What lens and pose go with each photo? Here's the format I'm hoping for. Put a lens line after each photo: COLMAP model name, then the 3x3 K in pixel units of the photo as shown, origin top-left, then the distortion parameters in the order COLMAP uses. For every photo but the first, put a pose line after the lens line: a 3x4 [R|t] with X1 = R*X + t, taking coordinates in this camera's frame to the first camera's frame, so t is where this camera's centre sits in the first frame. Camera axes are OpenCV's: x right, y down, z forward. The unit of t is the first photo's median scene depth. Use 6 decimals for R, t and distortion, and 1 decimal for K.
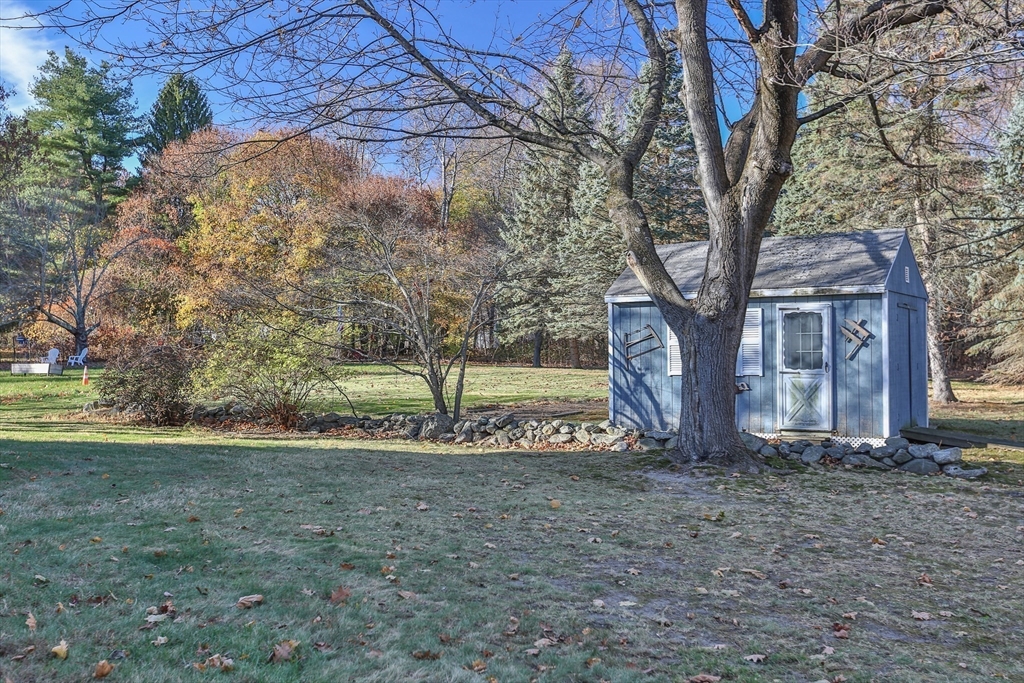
lens RADIAL K [[1034.1, 0, 512.0], [0, 1034.1, 341.5], [0, 0, 1]] dist [0.004300, 0.116498]
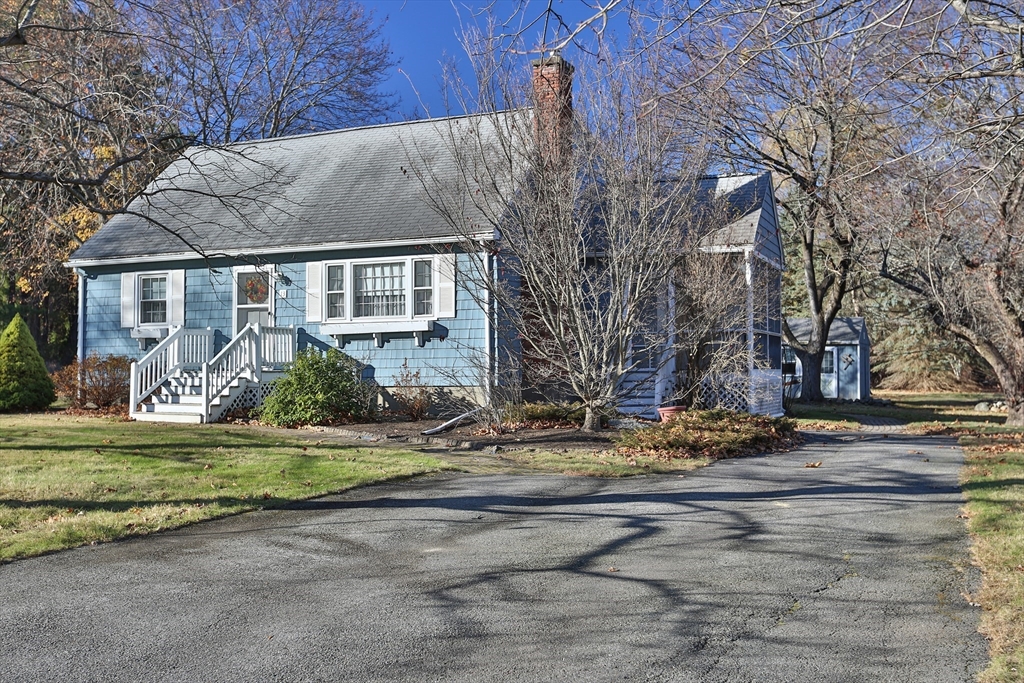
lens RADIAL K [[1034.1, 0, 512.0], [0, 1034.1, 341.5], [0, 0, 1]] dist [0.004300, 0.116498]
pose [[0.993985, 0.016654, 0.108244, -0.751894], [-0.014724, 0.999719, -0.018602, 0.007118], [-0.108523, 0.016896, 0.993950, -1.423131]]
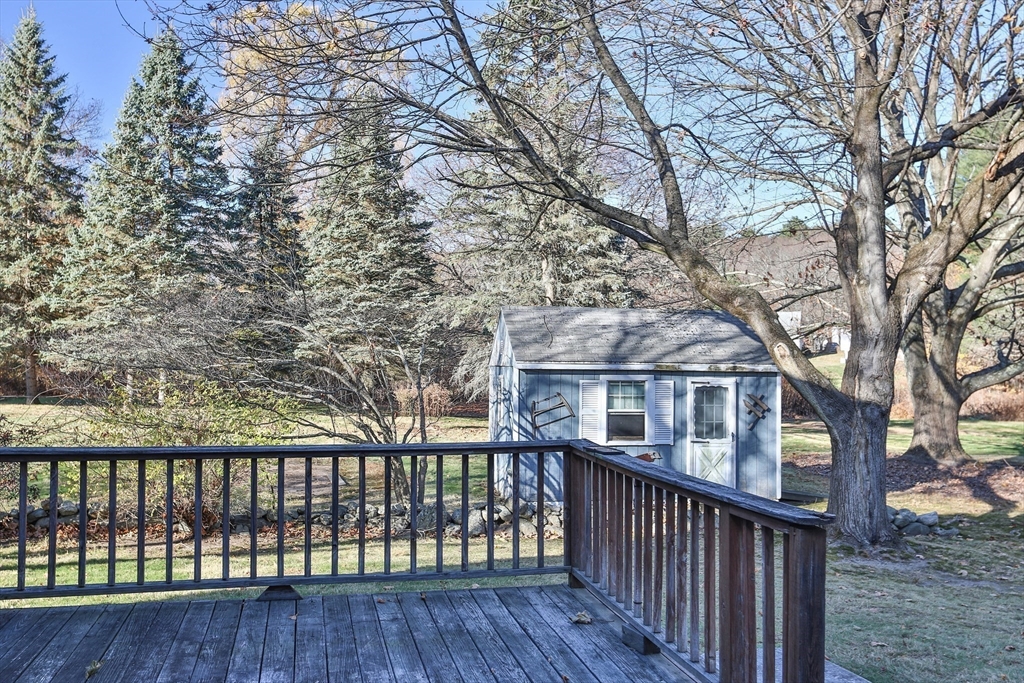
lens RADIAL K [[1034.1, 0, 512.0], [0, 1034.1, 341.5], [0, 0, 1]] dist [0.004300, 0.116498]
pose [[0.742119, 0.035505, 0.669327, -0.612975], [-0.029974, 0.999355, -0.019777, -0.047711], [-0.669598, -0.005385, 0.742705, 0.327681]]
